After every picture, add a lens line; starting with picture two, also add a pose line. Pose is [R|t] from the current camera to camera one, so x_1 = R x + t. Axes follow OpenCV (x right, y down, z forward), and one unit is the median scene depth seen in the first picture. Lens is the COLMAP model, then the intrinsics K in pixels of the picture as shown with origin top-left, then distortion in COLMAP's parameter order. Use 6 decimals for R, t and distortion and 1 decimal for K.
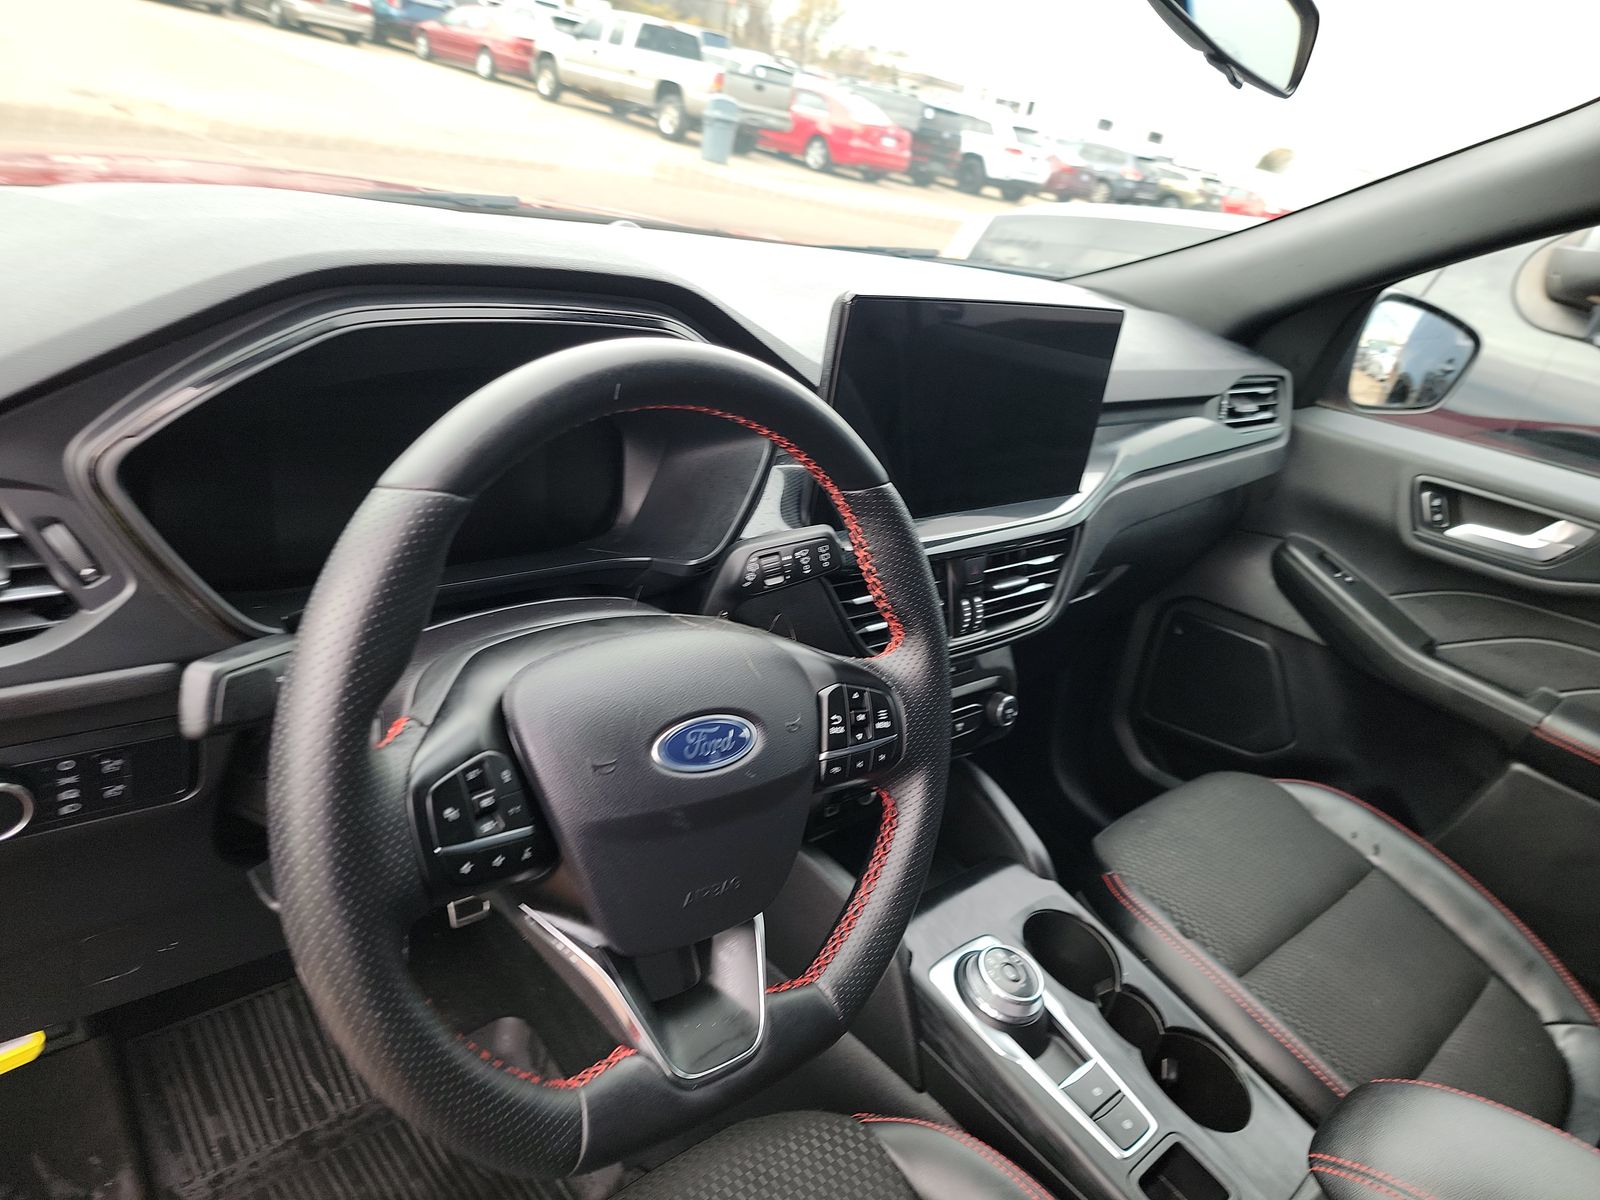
lens RADIAL K [[1097.8, 0, 793.5], [0, 1097.8, 569.9], [0, 0, 1]] dist [0.090777, -0.072862]
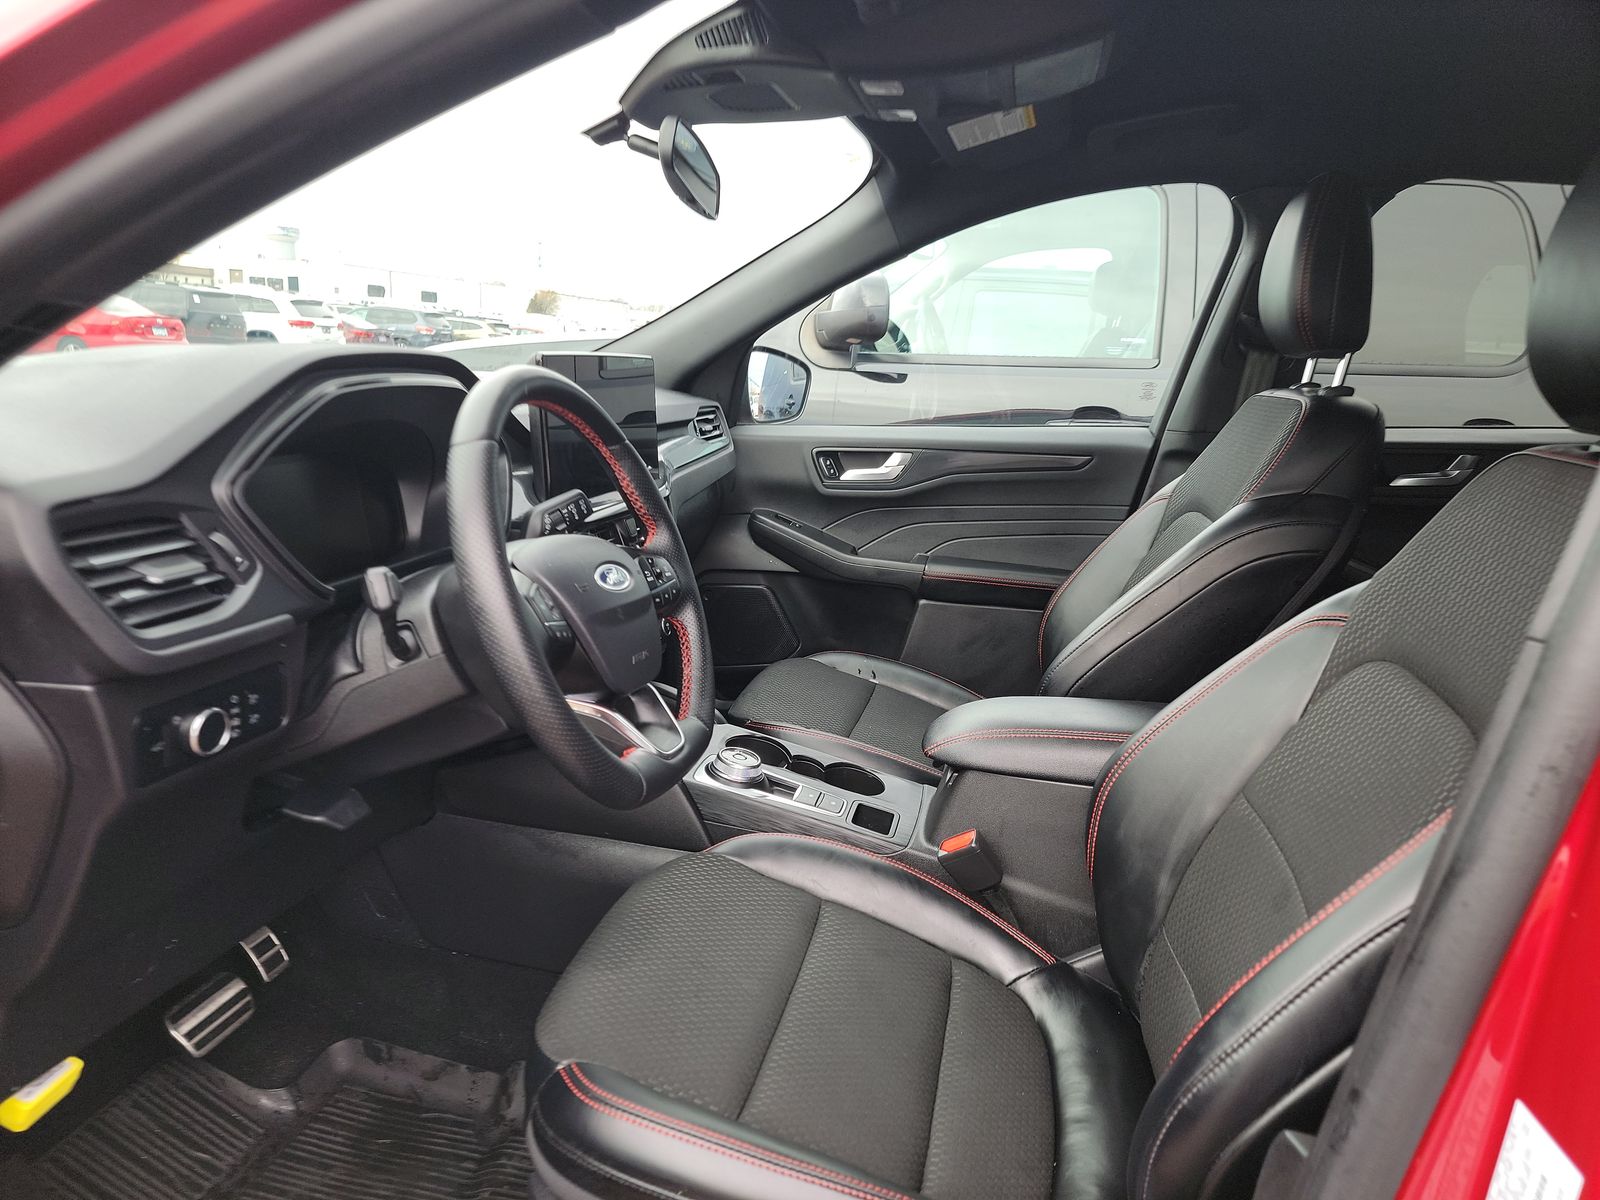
lens RADIAL K [[1097.8, 0, 793.5], [0, 1097.8, 569.9], [0, 0, 1]] dist [0.090777, -0.072862]
pose [[0.815477, -0.260805, 0.516700, -0.313398], [0.324759, 0.945130, -0.035492, 0.125800], [-0.479092, 0.196746, 0.855431, -0.274250]]
